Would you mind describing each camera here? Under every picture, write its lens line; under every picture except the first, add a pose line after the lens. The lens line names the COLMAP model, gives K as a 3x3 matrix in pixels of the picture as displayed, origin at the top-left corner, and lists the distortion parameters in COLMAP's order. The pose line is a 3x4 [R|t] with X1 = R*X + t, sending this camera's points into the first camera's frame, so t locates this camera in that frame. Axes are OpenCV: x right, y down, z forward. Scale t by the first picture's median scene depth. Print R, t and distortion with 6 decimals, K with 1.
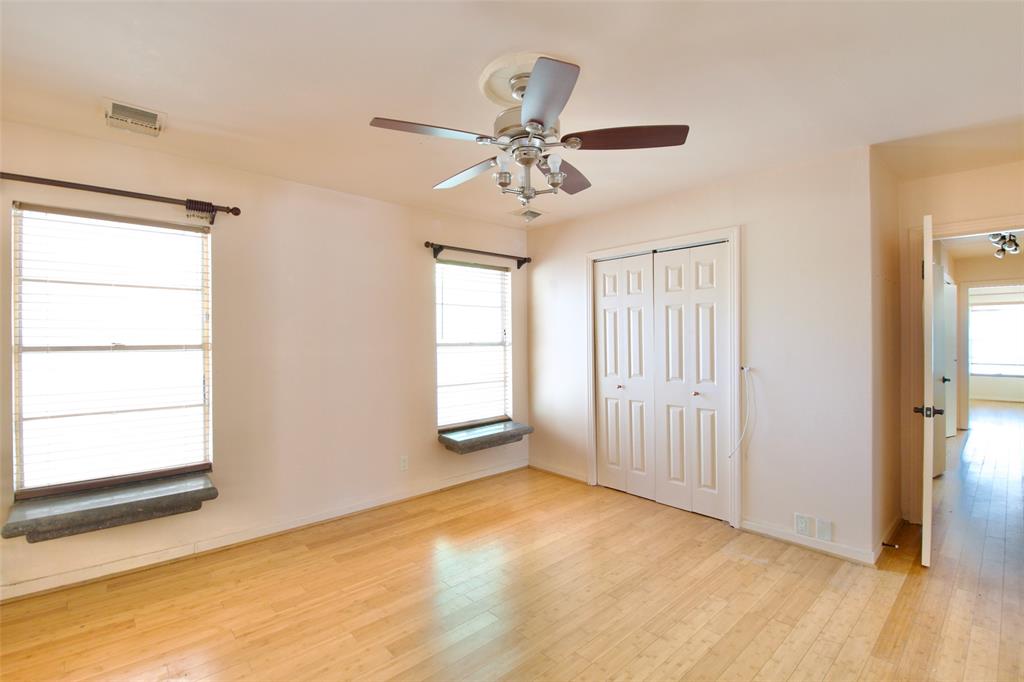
lens RADIAL K [[445.2, 0, 512.0], [0, 445.2, 341.0], [0, 0, 1]] dist [-0.032078, -0.000449]
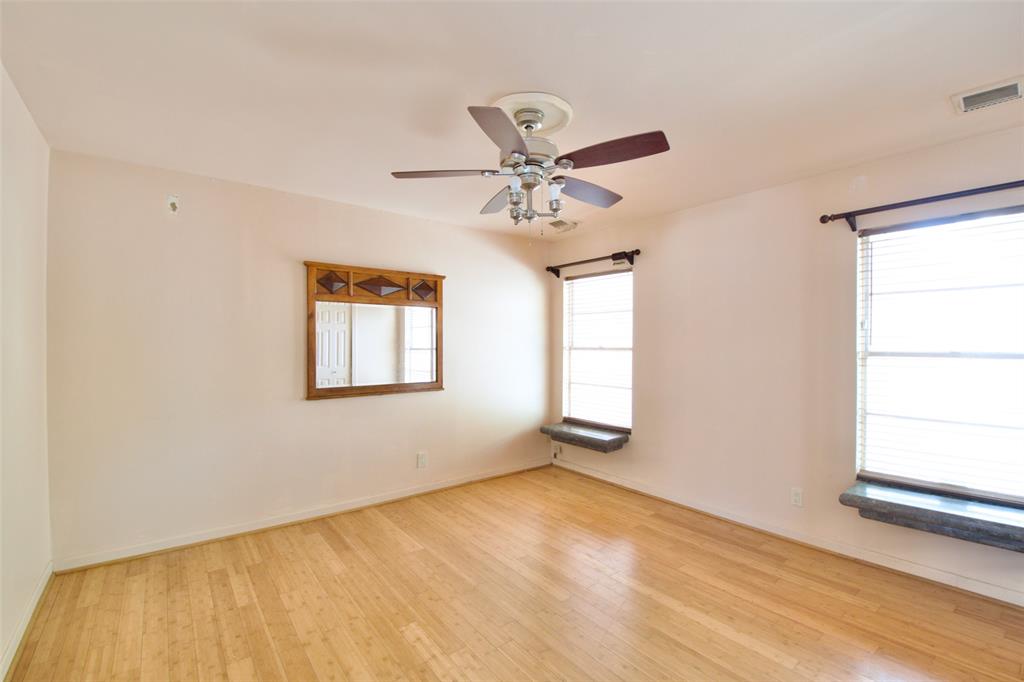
lens RADIAL K [[432.2, 0, 515.1], [0, 432.2, 347.4], [0, 0, 1]] dist [-0.027657, -0.000355]
pose [[-0.069497, 0.008568, -0.997545, 0.686079], [-0.010351, 0.999903, 0.009310, -0.001840], [0.997528, 0.010973, -0.069401, 0.636309]]
